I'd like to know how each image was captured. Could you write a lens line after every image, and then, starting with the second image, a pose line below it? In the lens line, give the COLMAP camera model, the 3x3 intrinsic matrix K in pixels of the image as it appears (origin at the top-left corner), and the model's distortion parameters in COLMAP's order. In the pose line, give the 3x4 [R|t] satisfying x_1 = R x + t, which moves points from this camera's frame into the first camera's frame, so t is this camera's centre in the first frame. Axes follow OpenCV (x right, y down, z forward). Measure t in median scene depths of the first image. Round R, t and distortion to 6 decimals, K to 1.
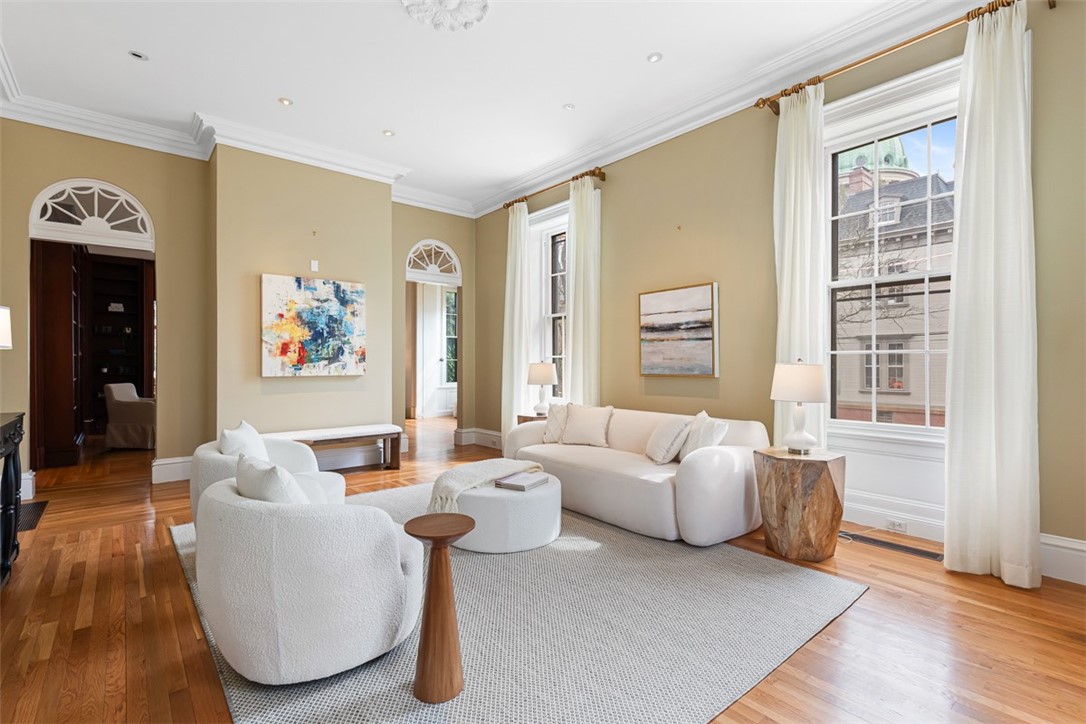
lens RADIAL K [[499.7, 0, 543.0], [0, 499.7, 362.0], [0, 0, 1]] dist [0.000496, -0.000016]
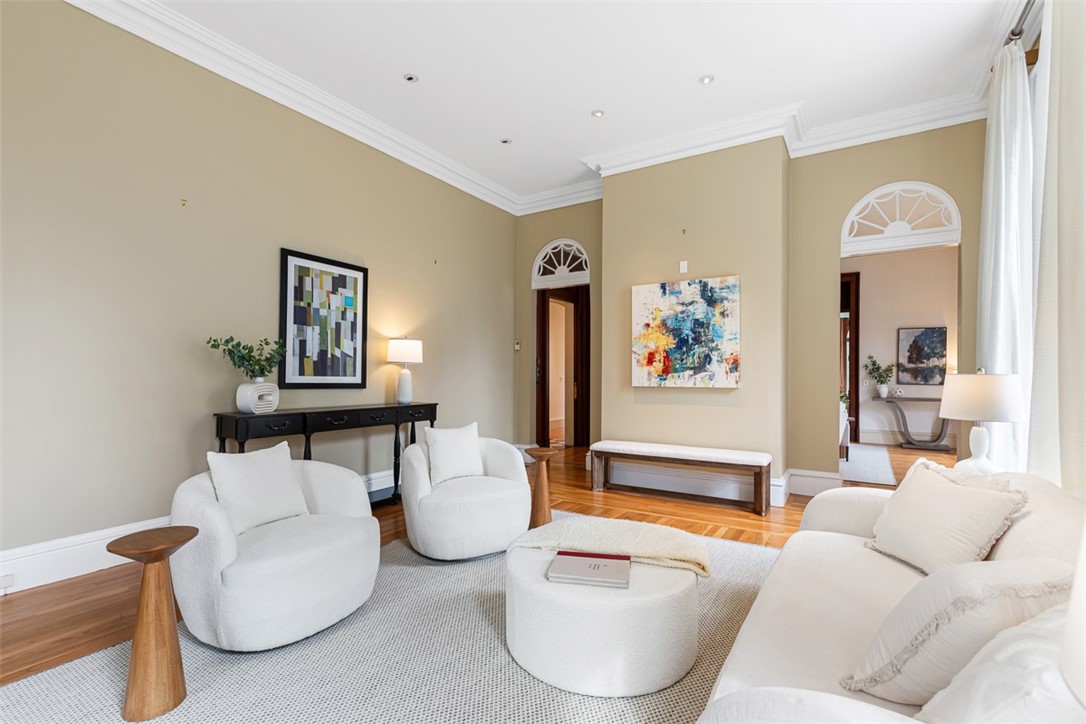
lens RADIAL K [[489.9, 0, 543.9], [0, 489.9, 374.1], [0, 0, 1]] dist [0.000642, 0.000023]
pose [[0.299106, 0.003172, -0.954215, 0.327630], [0.000522, 0.999994, 0.003488, 0.000645], [0.954220, -0.001541, 0.299102, 0.491524]]
